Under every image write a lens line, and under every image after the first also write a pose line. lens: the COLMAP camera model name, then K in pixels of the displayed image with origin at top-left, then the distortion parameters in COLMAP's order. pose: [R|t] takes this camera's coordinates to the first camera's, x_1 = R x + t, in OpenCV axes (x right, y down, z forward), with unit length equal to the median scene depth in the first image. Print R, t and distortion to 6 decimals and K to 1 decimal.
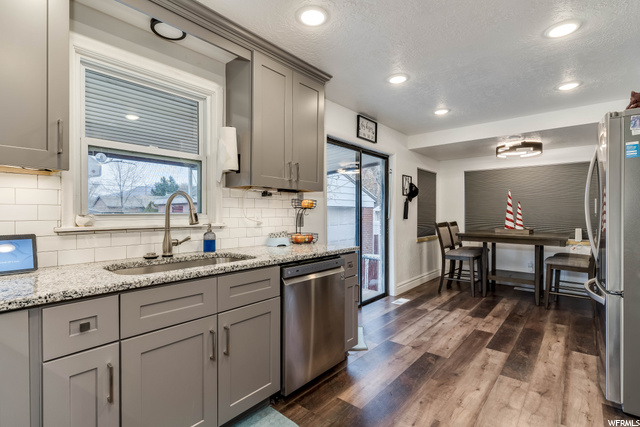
lens RADIAL K [[306.8, 0, 317.0], [0, 306.8, 214.2], [0, 0, 1]] dist [-0.009110, 0.000422]
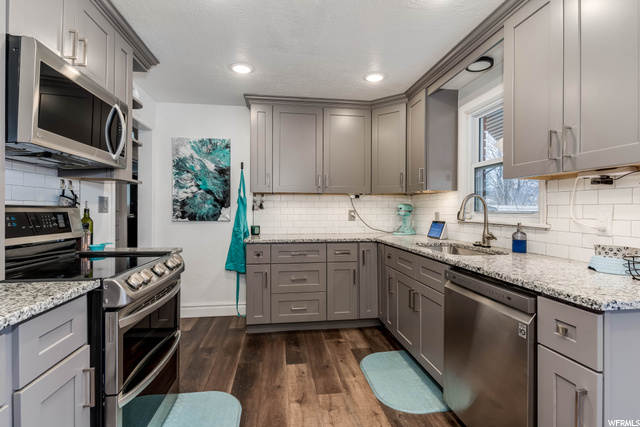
lens RADIAL K [[306.8, 0, 318.4], [0, 306.8, 210.2], [0, 0, 1]] dist [-0.009110, 0.000422]
pose [[-0.660090, -0.000417, -0.751187, 0.783026], [-0.006066, 0.999970, 0.004776, -0.008807], [0.751162, 0.007710, -0.660072, 1.180298]]
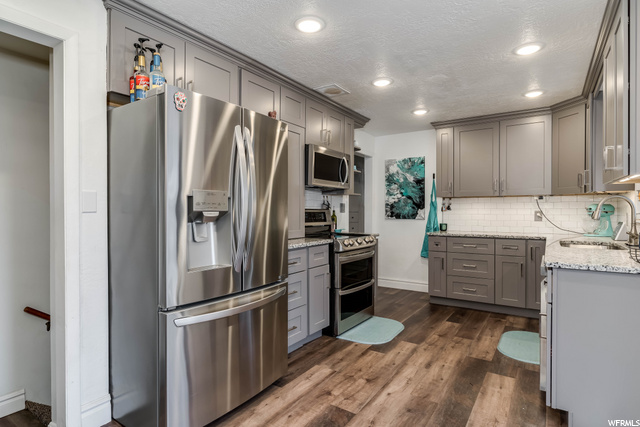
lens RADIAL K [[342.3, 0, 318.1], [0, 342.3, 212.2], [0, 0, 1]] dist [-0.003847, -0.000536]
pose [[-0.993729, 0.000760, -0.111810, 0.865203], [-0.000257, 0.999959, 0.009076, -0.012076], [0.111812, 0.009047, -0.993688, 2.032389]]
